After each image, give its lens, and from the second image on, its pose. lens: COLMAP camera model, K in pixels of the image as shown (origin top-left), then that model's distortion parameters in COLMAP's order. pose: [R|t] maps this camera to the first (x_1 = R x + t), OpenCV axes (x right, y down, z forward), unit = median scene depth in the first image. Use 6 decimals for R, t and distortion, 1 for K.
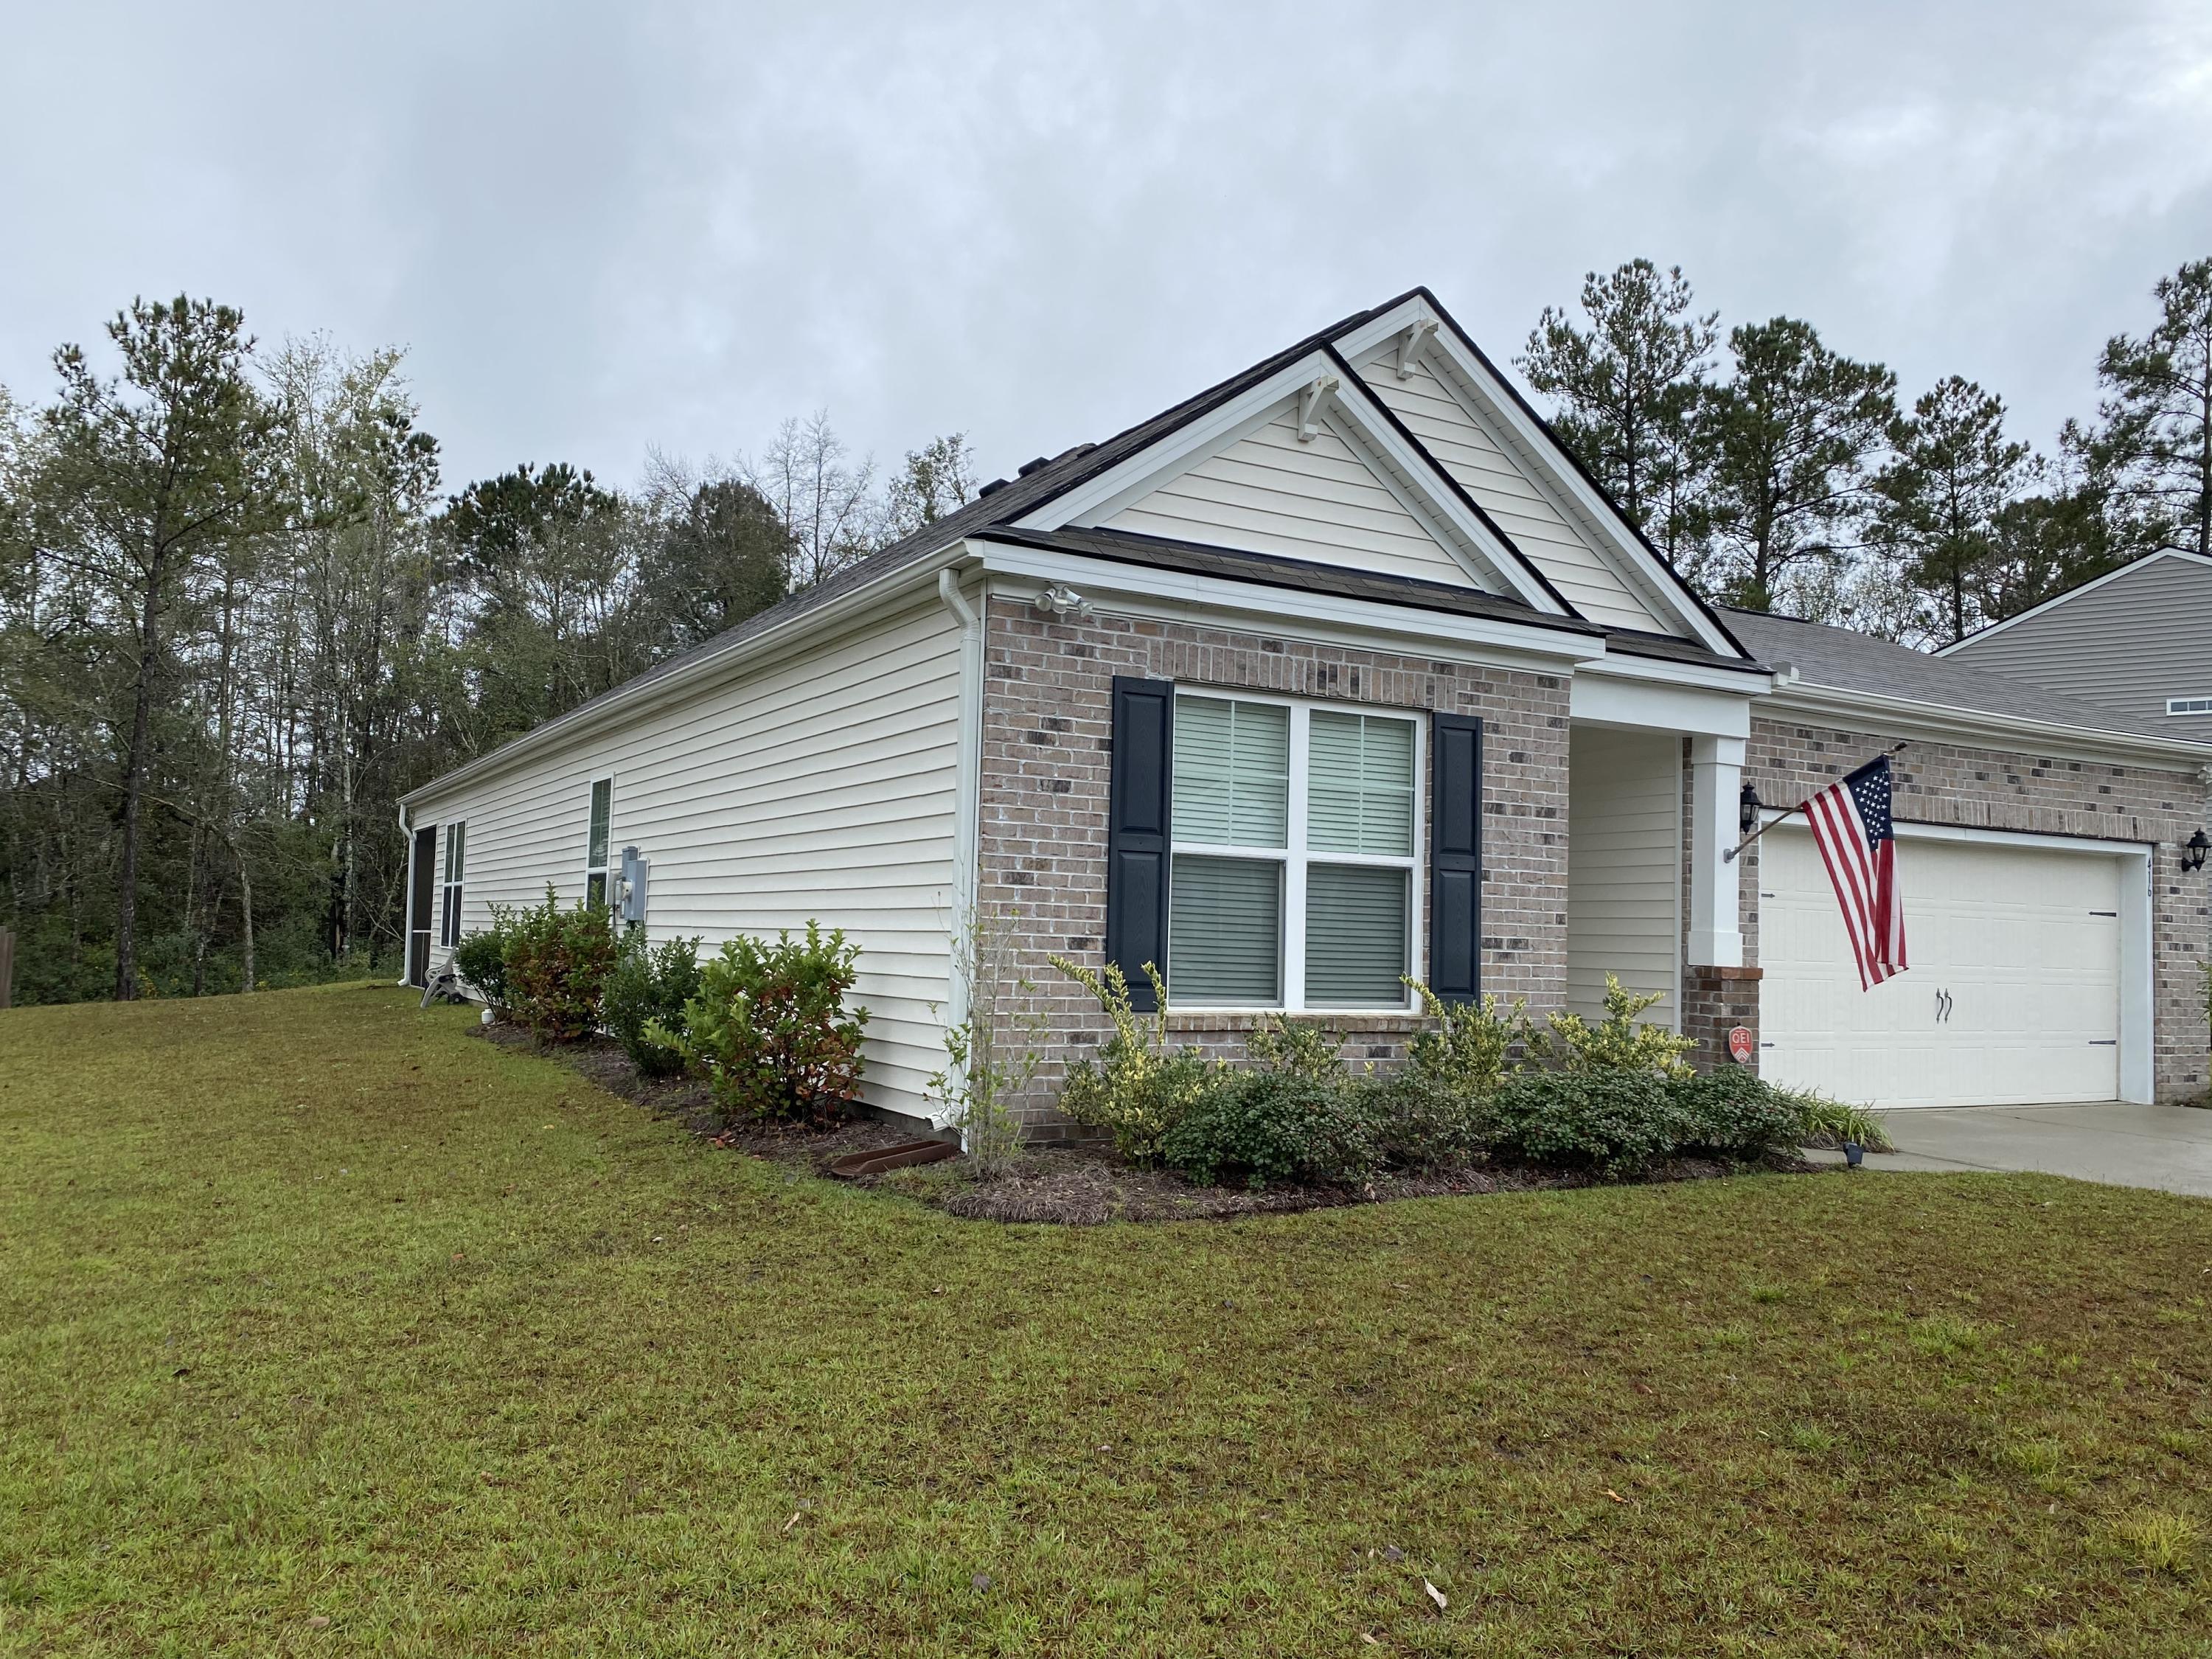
lens RADIAL K [[1683.2, 0, 1106.0], [0, 1683.2, 829.5], [0, 0, 1]] dist [0.092595, -0.137911]
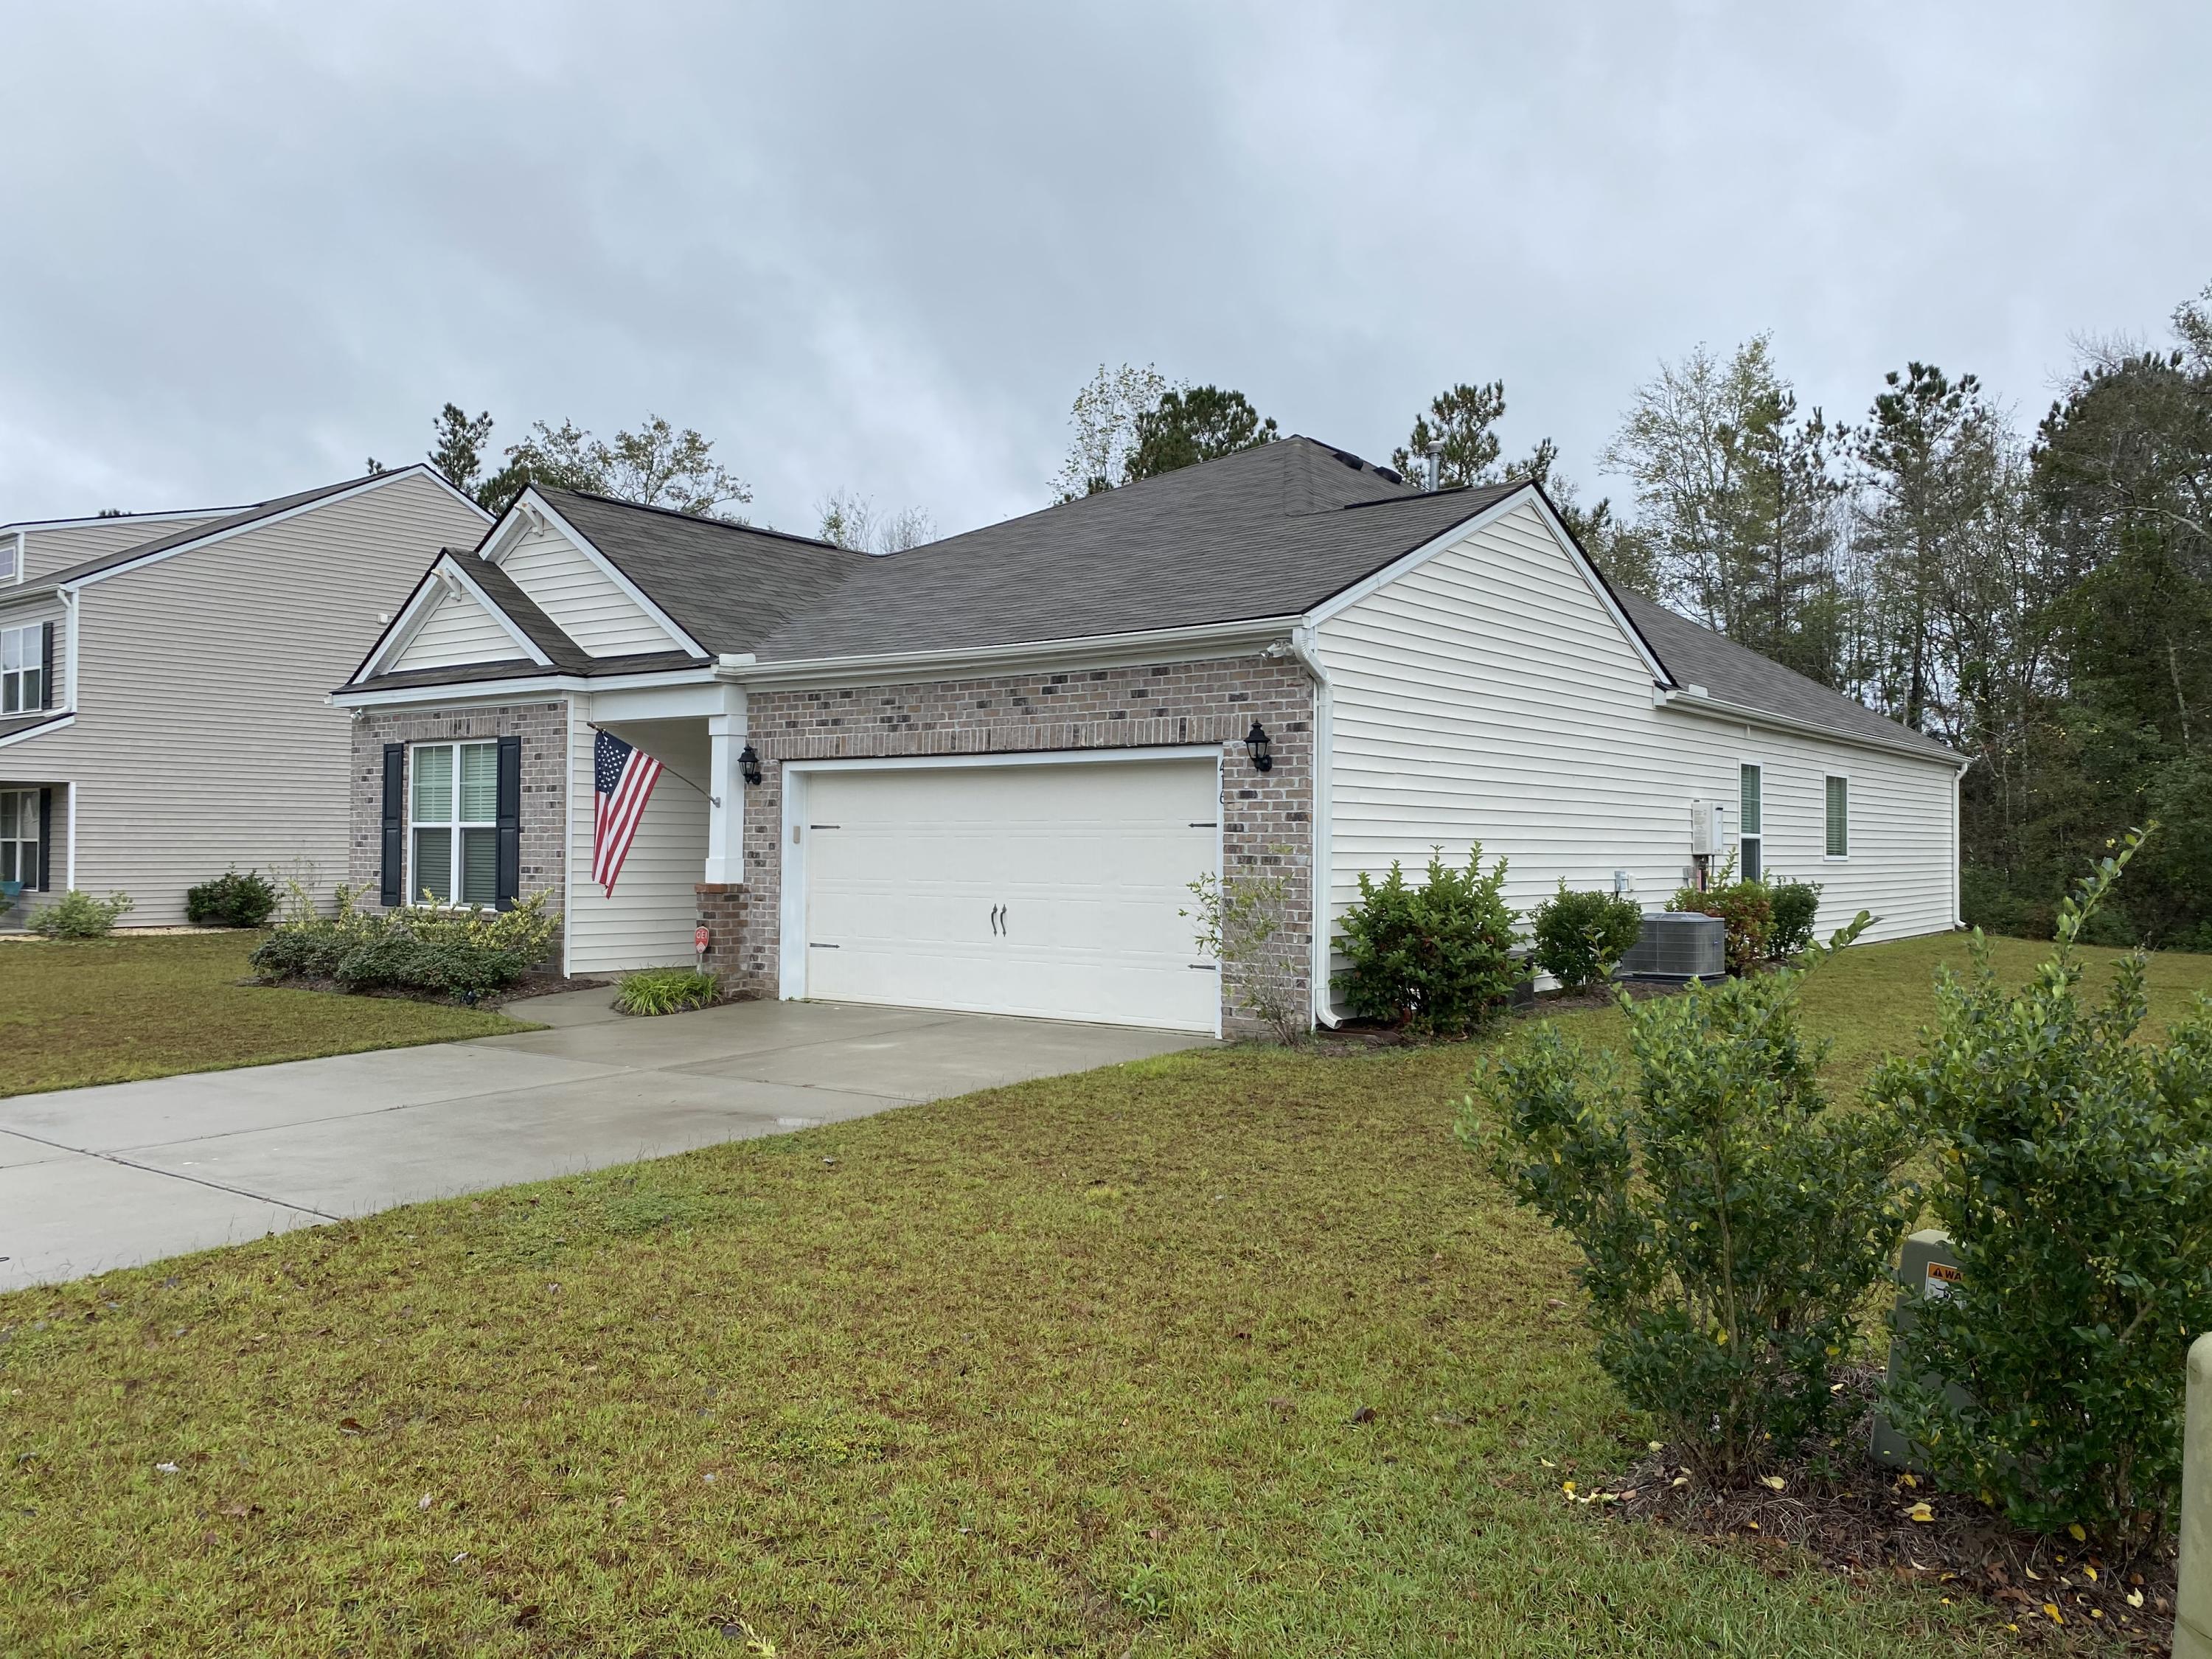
lens RADIAL K [[1683.2, 0, 1106.0], [0, 1683.2, 829.5], [0, 0, 1]] dist [0.092595, -0.137911]
pose [[0.387914, -0.037642, -0.920927, 2.031324], [0.064927, 0.997800, -0.013435, 0.088418], [0.919406, -0.054581, 0.389505, 0.887714]]
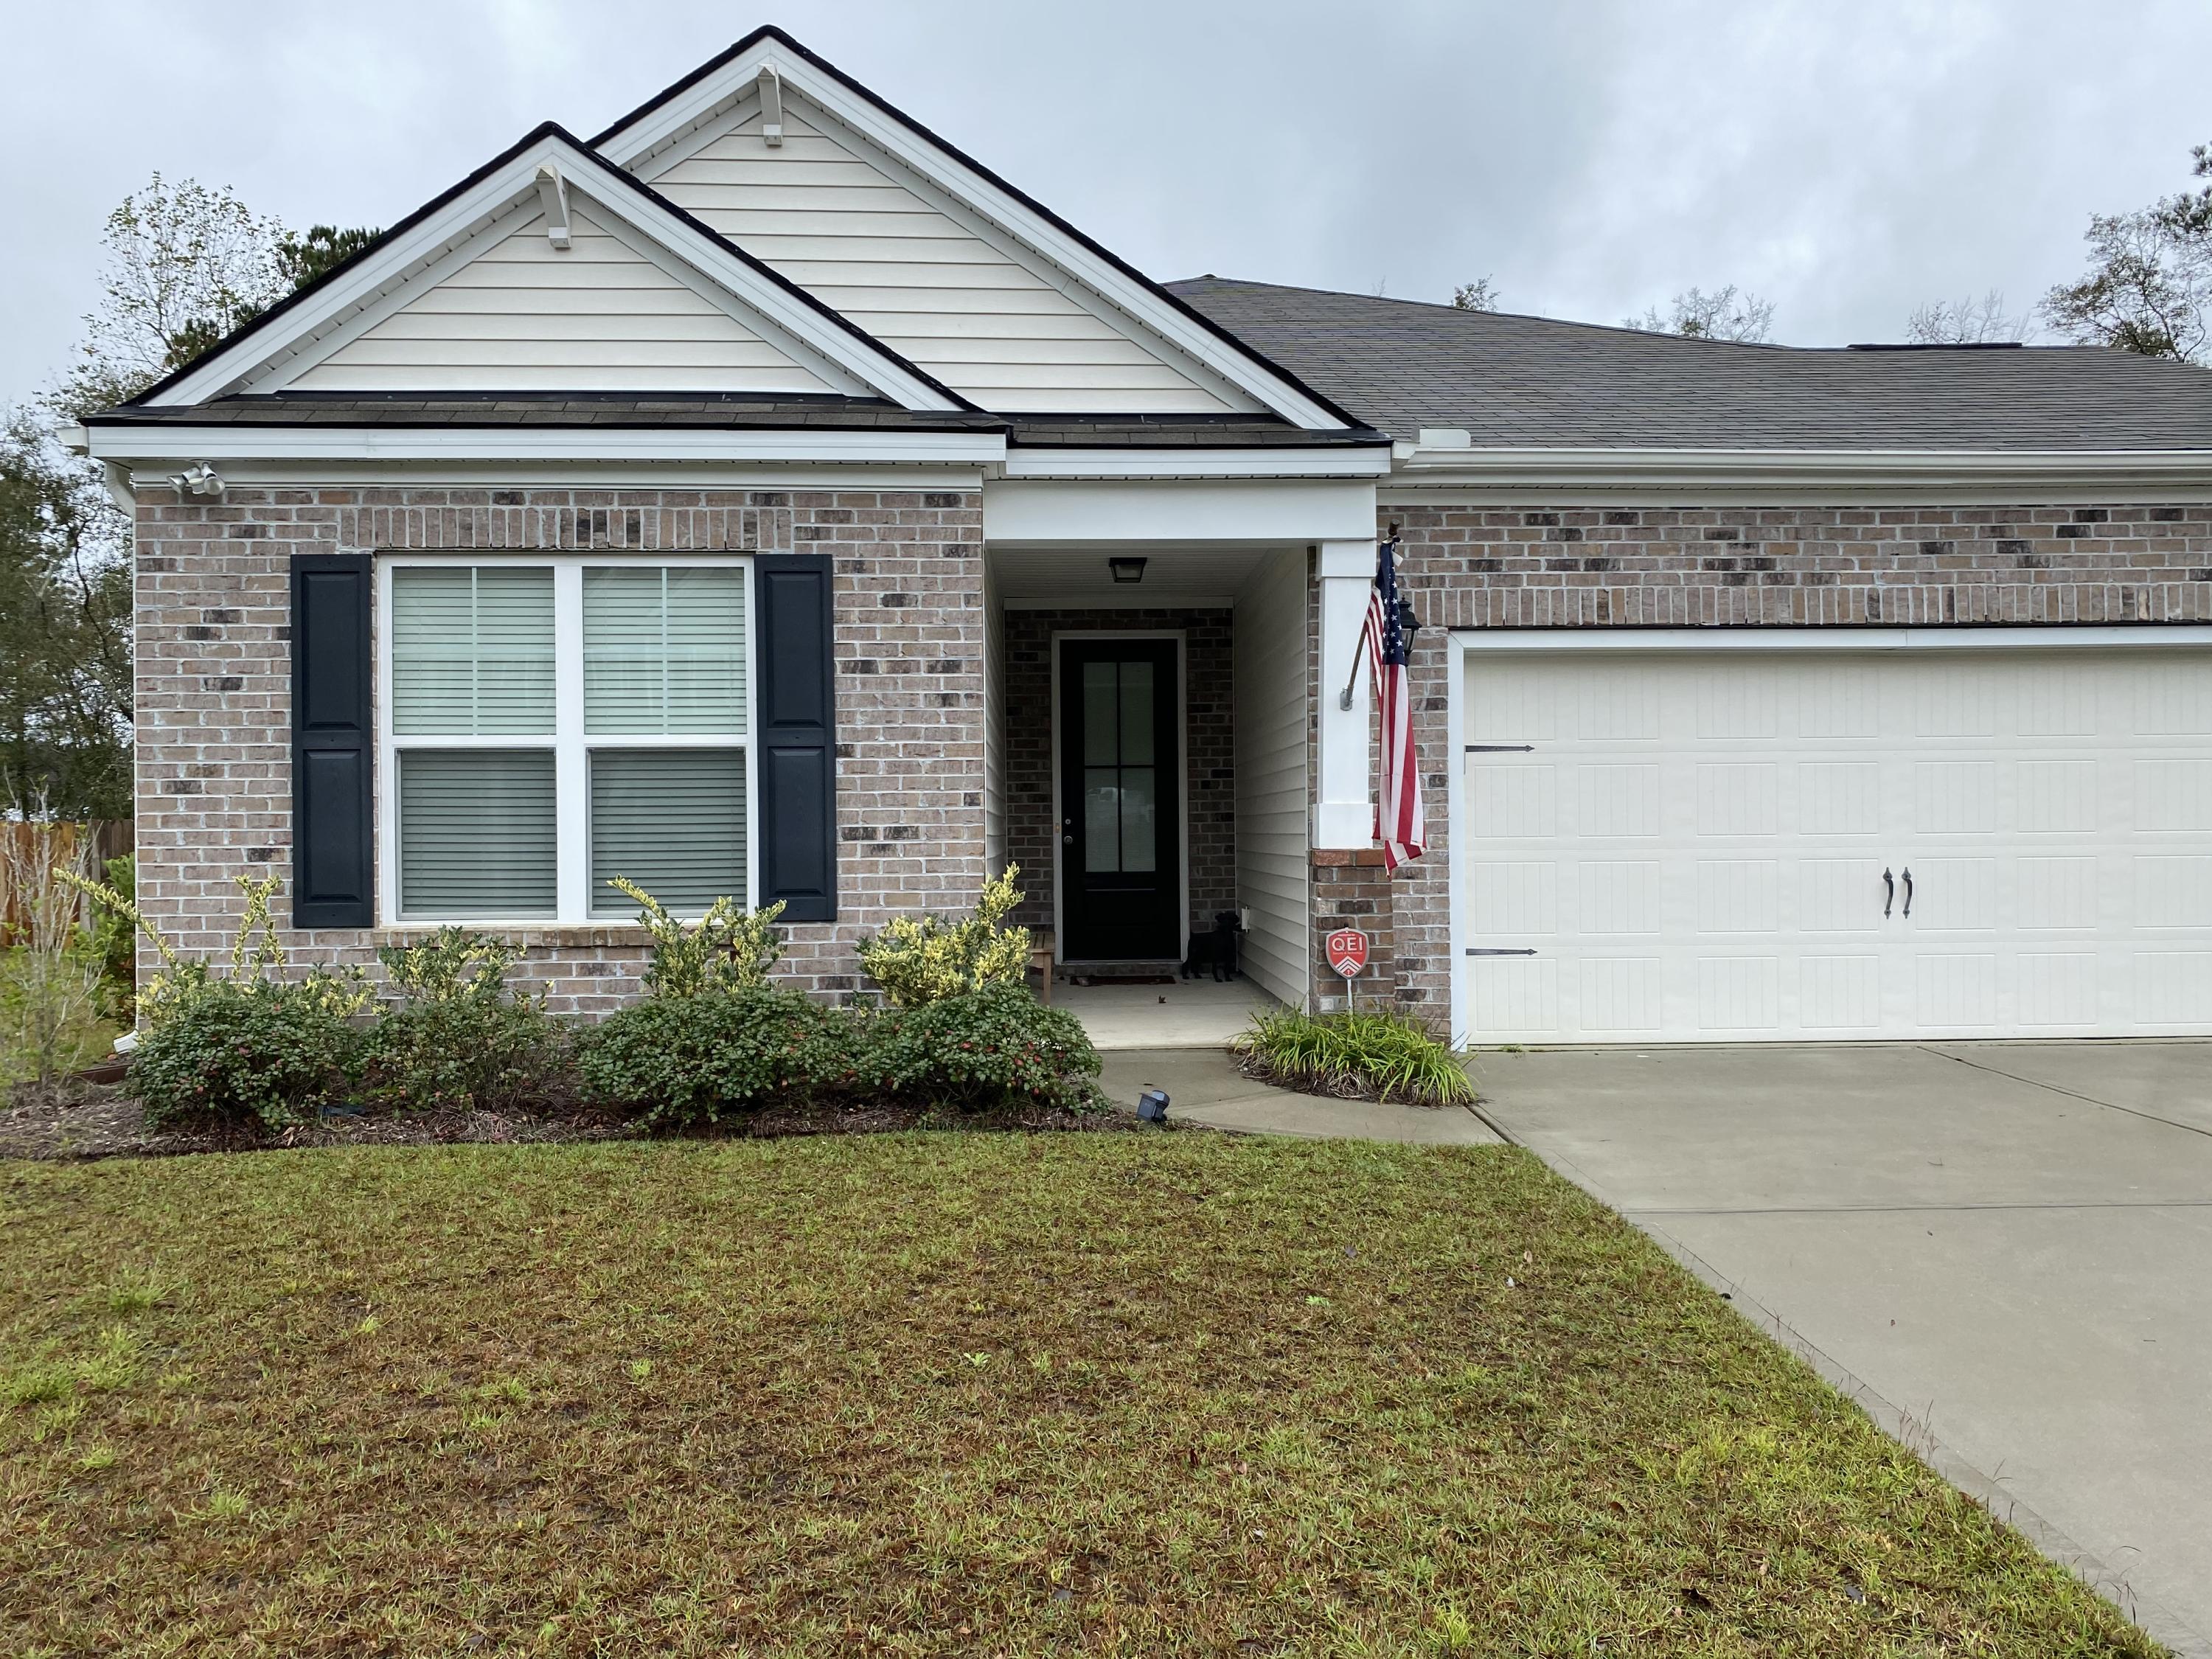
lens RADIAL K [[1683.2, 0, 1106.0], [0, 1683.2, 829.5], [0, 0, 1]] dist [0.092595, -0.137911]
pose [[0.884637, -0.035687, -0.464913, 0.718404], [0.064586, 0.996834, 0.046377, 0.035728], [0.461786, -0.071054, 0.884141, 0.346052]]
